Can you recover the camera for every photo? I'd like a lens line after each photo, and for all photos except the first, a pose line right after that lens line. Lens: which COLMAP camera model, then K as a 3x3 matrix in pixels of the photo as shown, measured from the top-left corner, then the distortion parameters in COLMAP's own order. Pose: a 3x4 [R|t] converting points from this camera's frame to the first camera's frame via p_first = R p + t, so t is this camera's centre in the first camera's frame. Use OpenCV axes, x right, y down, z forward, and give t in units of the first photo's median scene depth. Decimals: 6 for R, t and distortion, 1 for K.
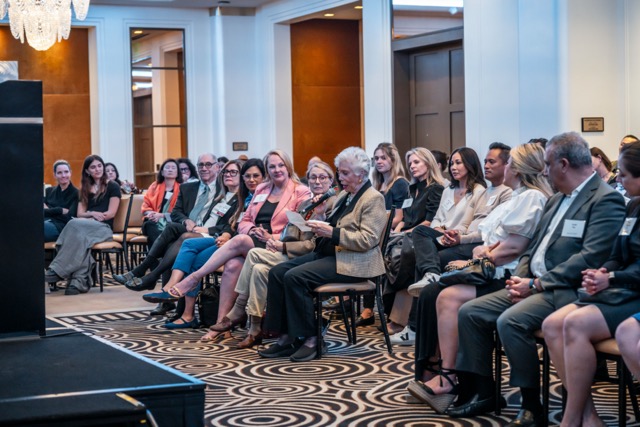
lens RADIAL K [[1287.4, 0, 340.3], [0, 1287.4, 190.2], [0, 0, 1]] dist [0.052916, 0.000000]
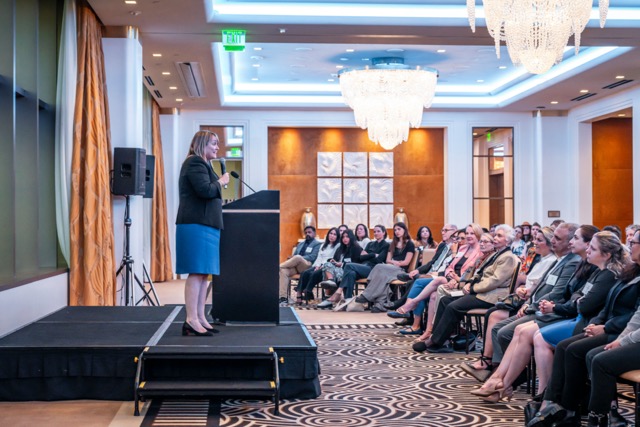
lens RADIAL K [[1068.4, 0, 324.5], [0, 1068.4, 218.6], [0, 0, 1]] dist [0.047597, 0.000000]
pose [[0.929456, 0.016943, -0.368543, 0.268789], [-0.025023, 0.999540, -0.017153, -0.010927], [0.368083, 0.025165, 0.929452, -0.281776]]
